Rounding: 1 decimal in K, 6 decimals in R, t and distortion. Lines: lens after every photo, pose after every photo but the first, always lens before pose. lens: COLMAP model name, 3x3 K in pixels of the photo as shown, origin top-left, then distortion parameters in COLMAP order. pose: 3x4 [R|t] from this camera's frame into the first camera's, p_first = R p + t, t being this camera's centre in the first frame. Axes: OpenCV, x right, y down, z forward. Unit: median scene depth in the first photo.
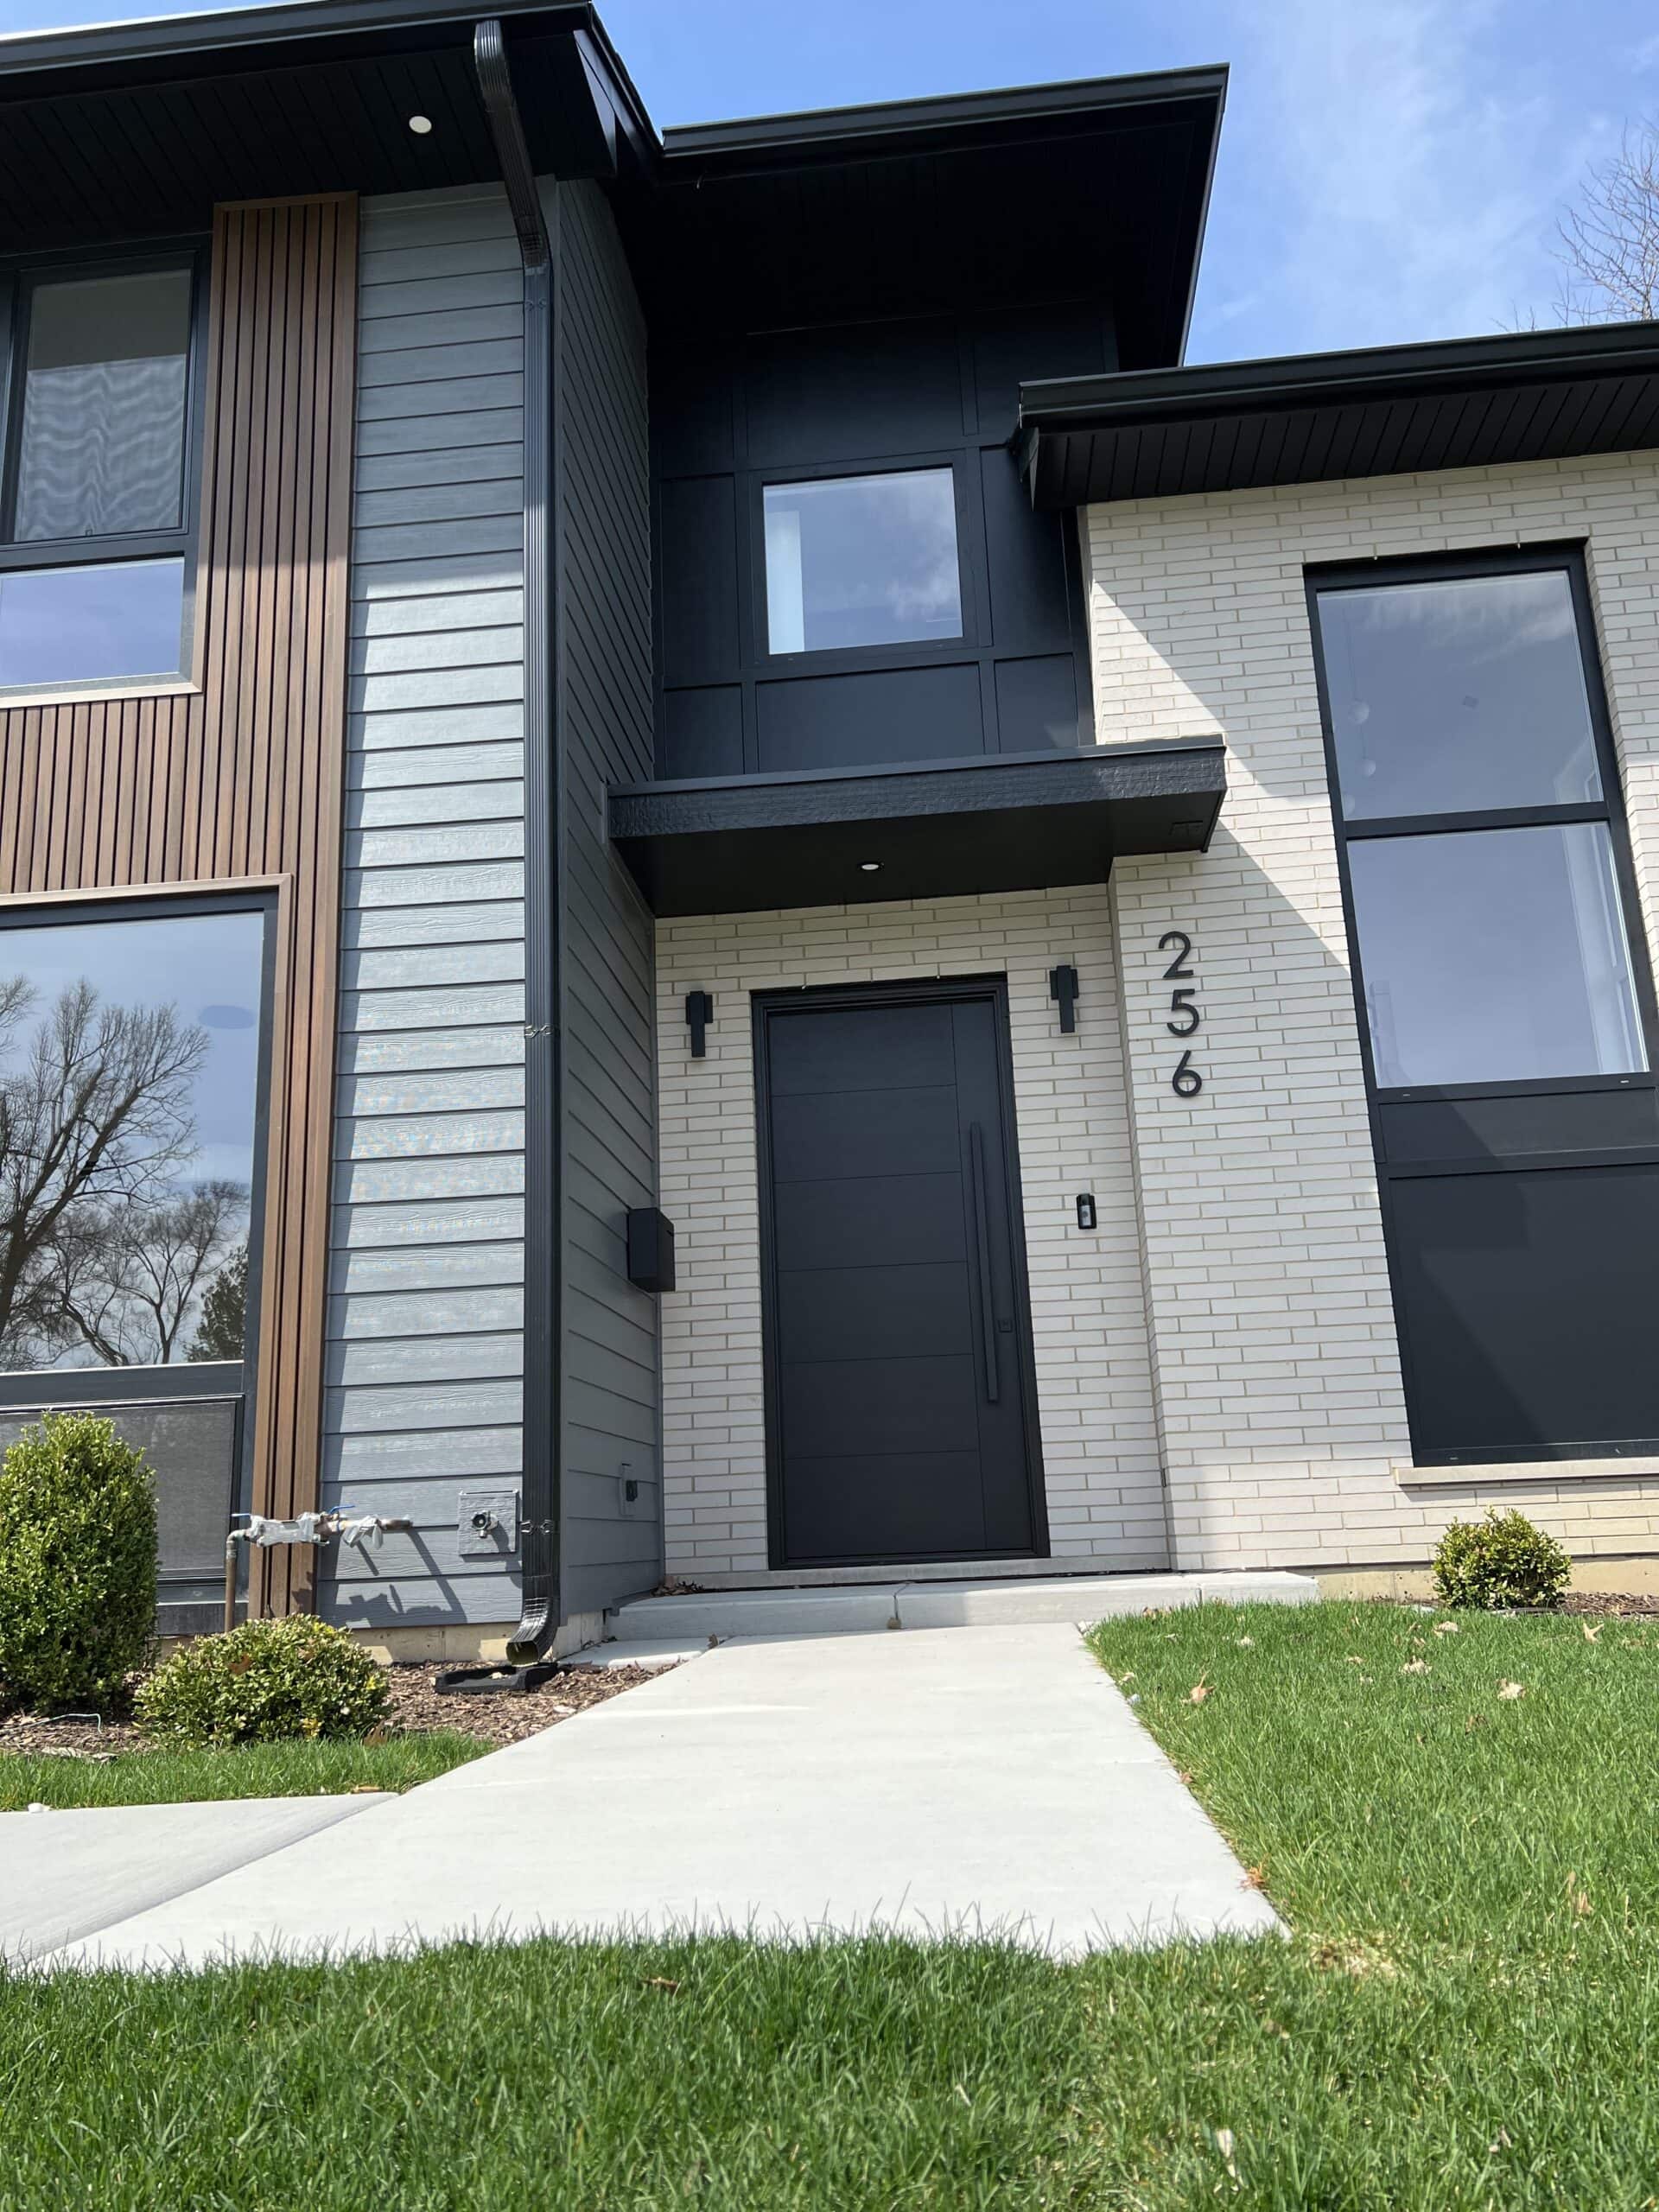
lens RADIAL K [[1659.1, 0, 819.5], [0, 1659.1, 1128.1], [0, 0, 1]] dist [0.057115, -0.071315]
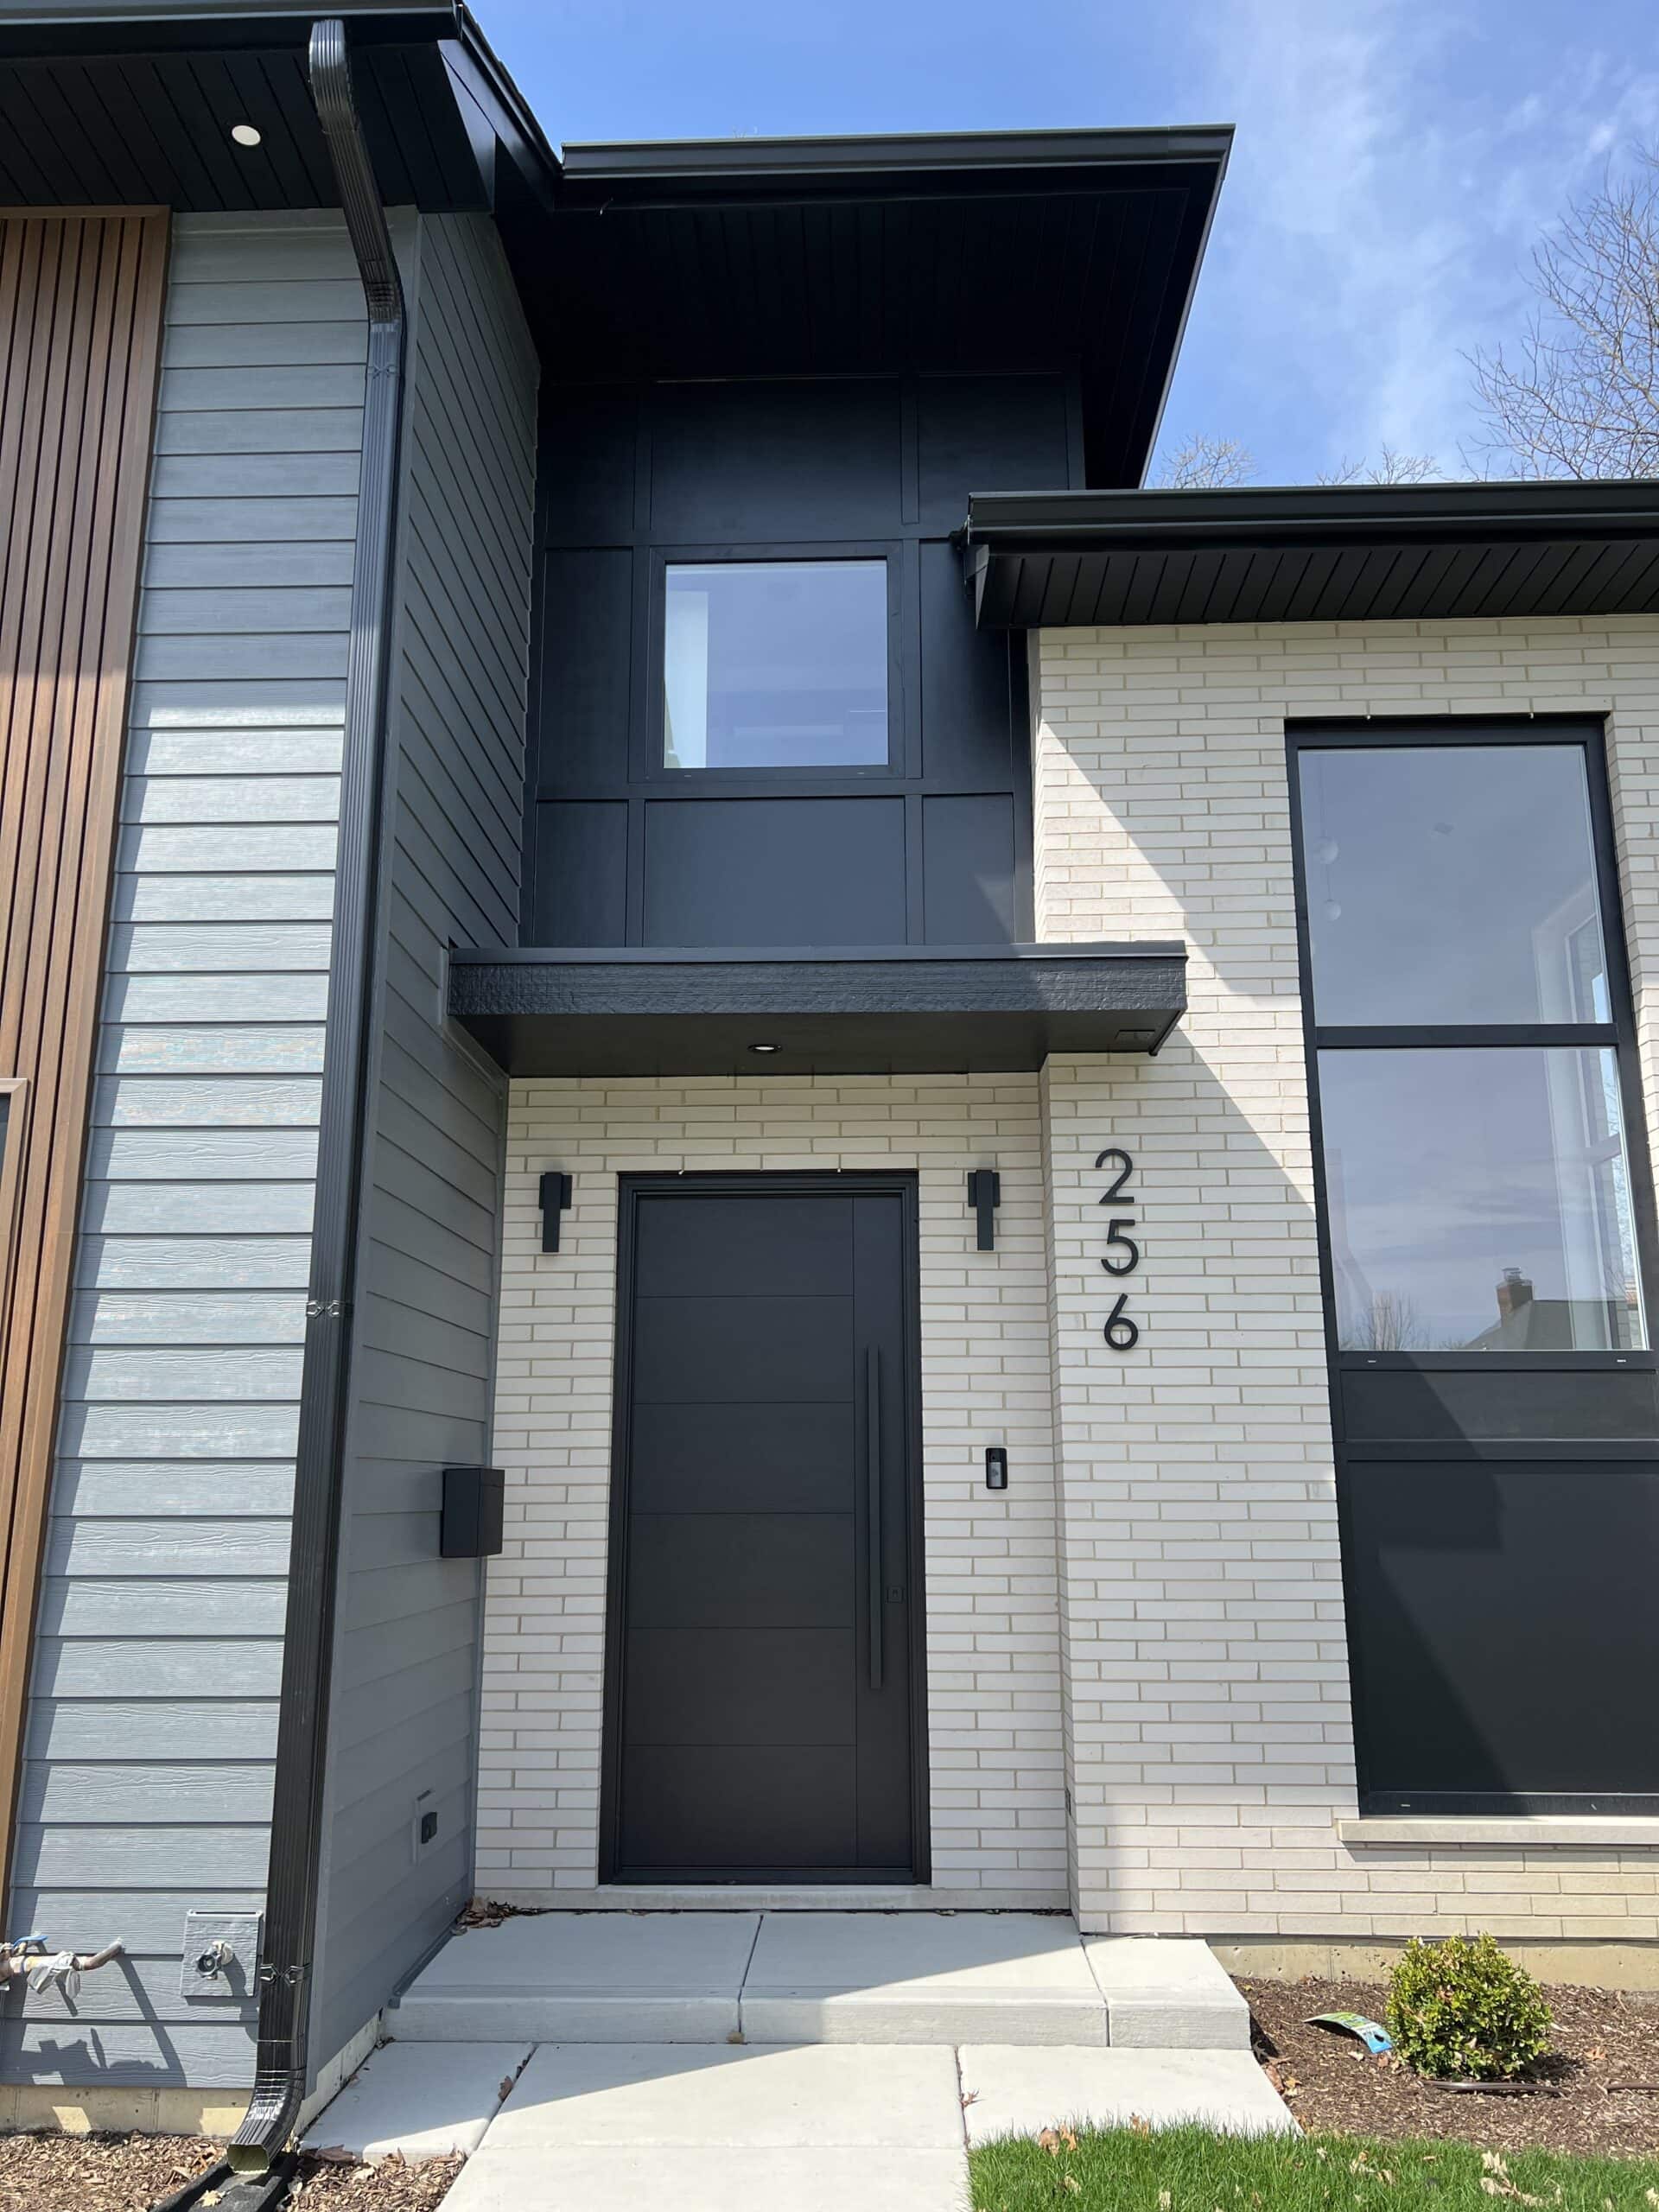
lens RADIAL K [[1659.1, 0, 816.4], [0, 1659.1, 1110.5], [0, 0, 1]] dist [0.057115, -0.071315]
pose [[0.997177, 0.052145, 0.054022, 0.013360], [-0.053221, 0.998408, 0.018668, -0.146186], [-0.052963, -0.021491, 0.998365, 0.157605]]
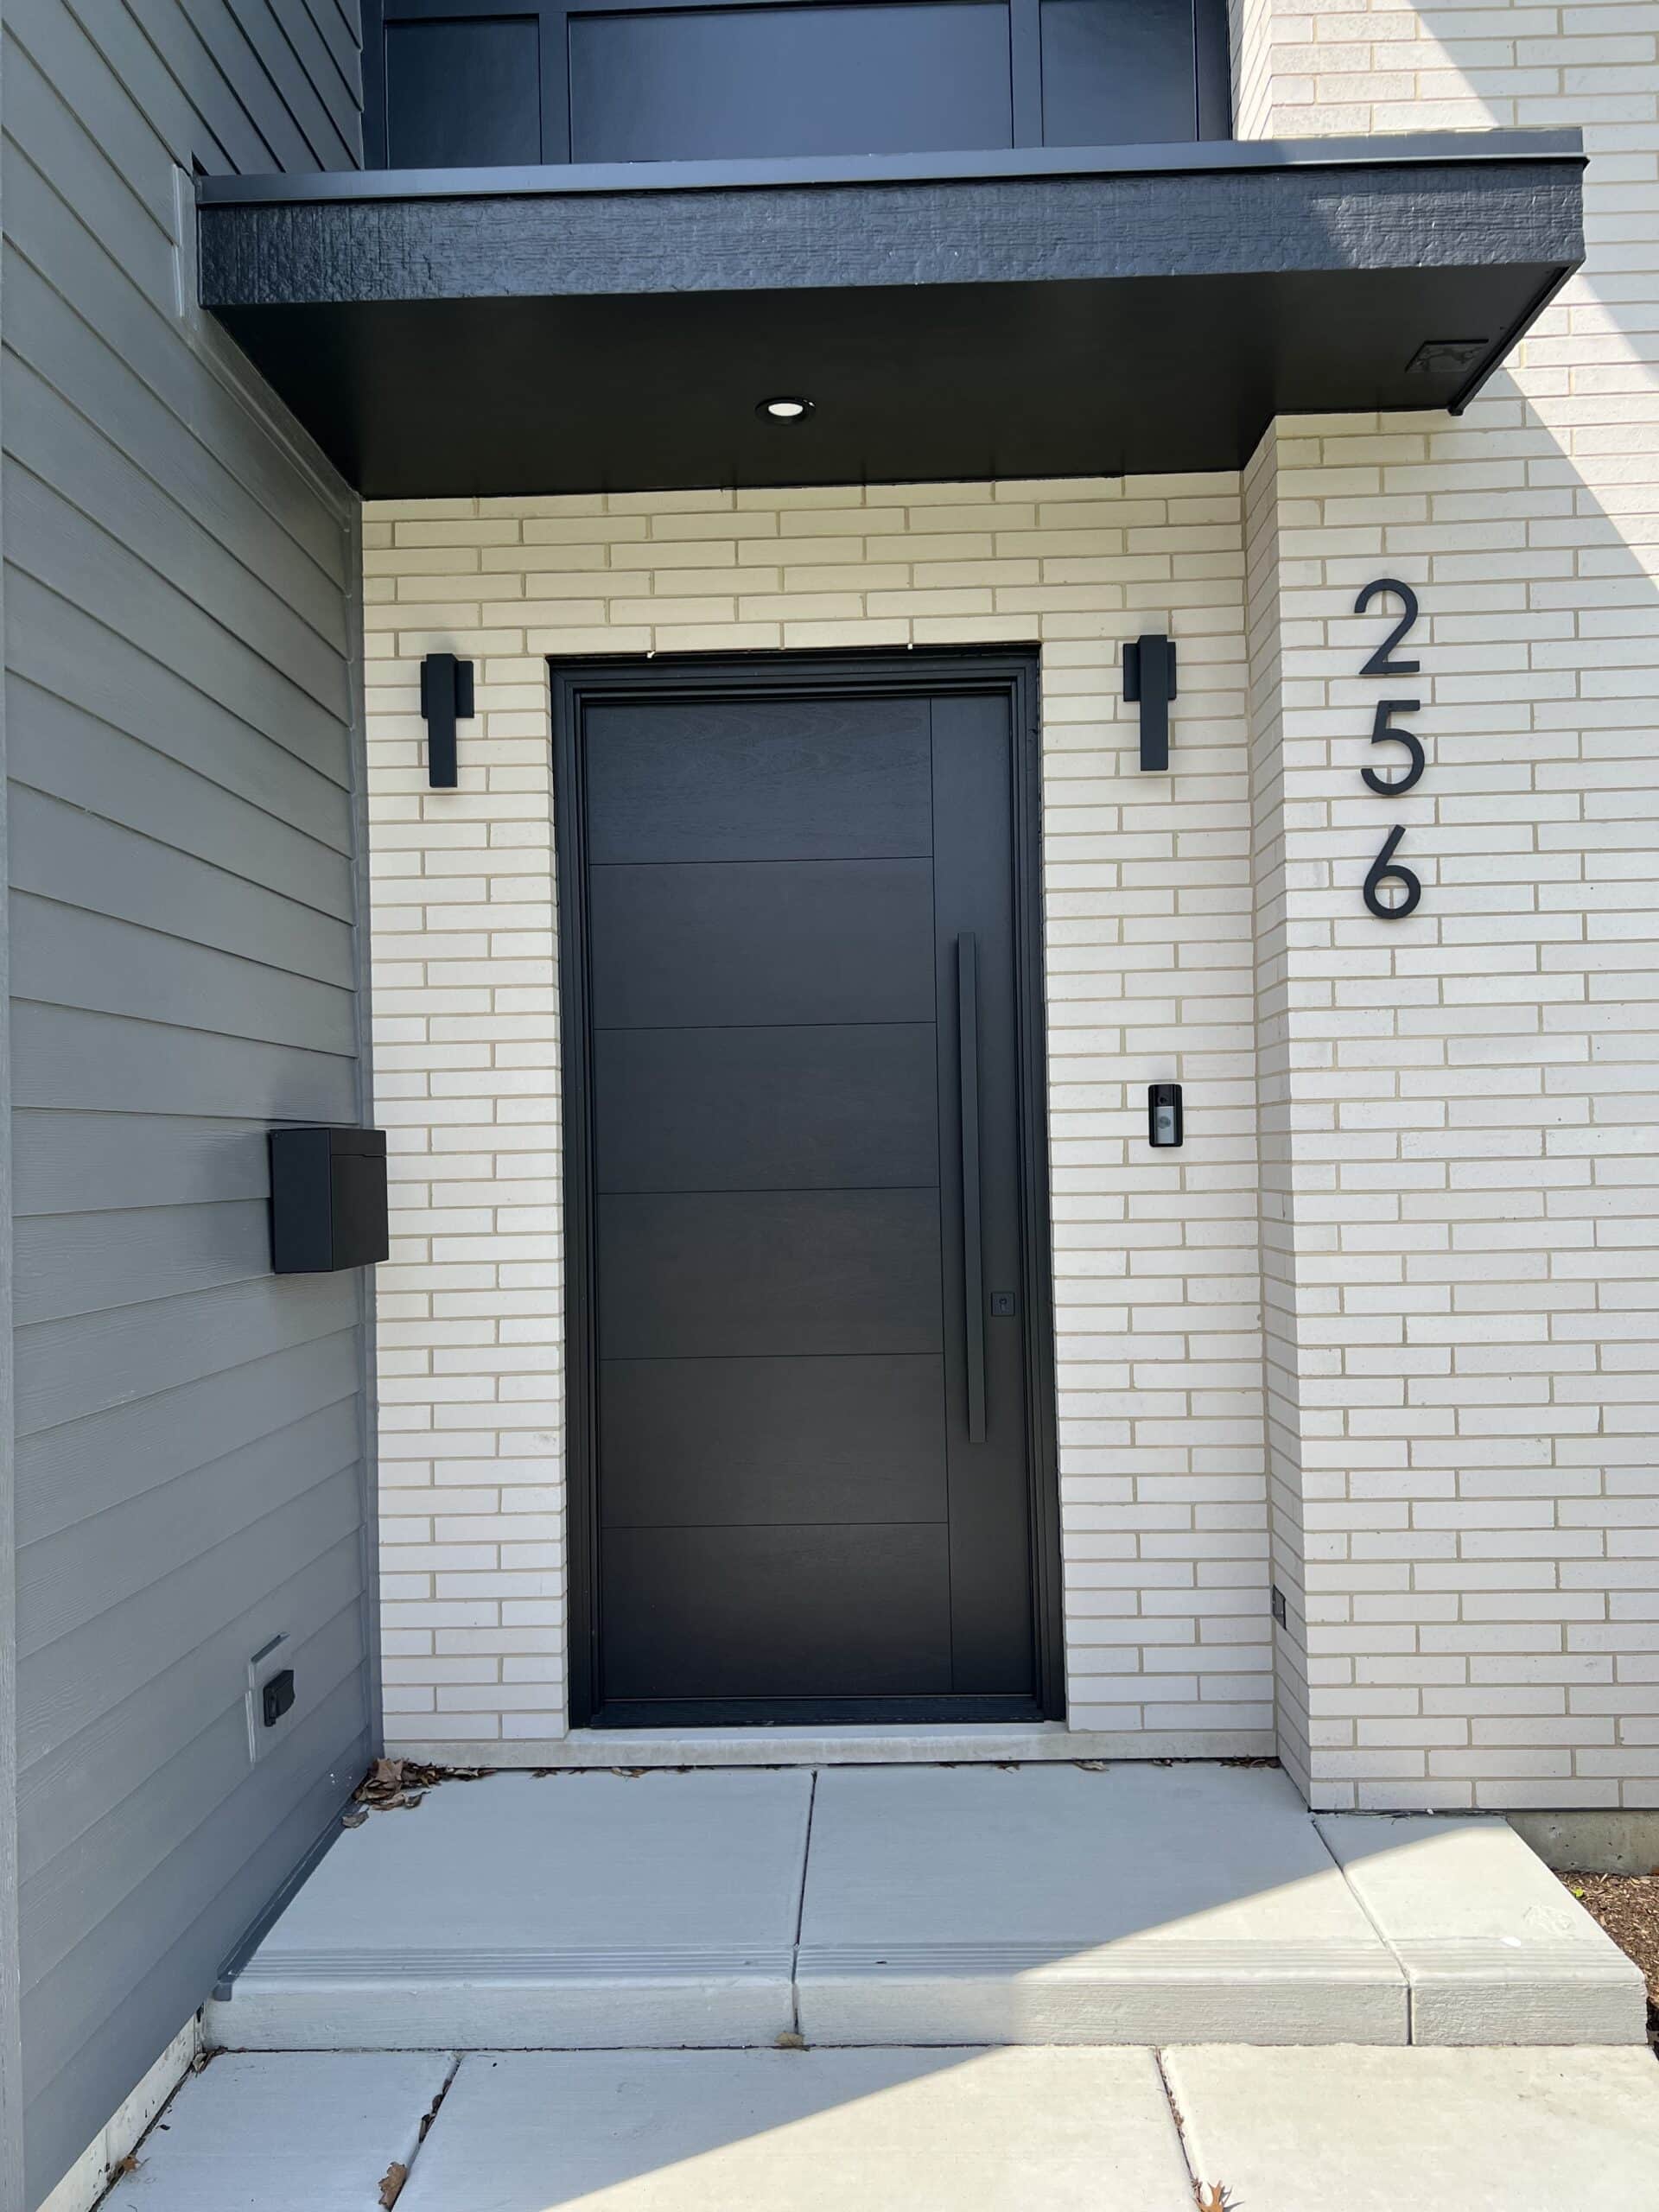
lens RADIAL K [[1659.1, 0, 833.4], [0, 1659.1, 1123.9], [0, 0, 1]] dist [0.057115, -0.071315]
pose [[0.997026, 0.020599, 0.074262, 0.012638], [-0.036773, 0.974001, 0.223538, -0.065023], [-0.067727, -0.225604, 0.971862, 0.486717]]
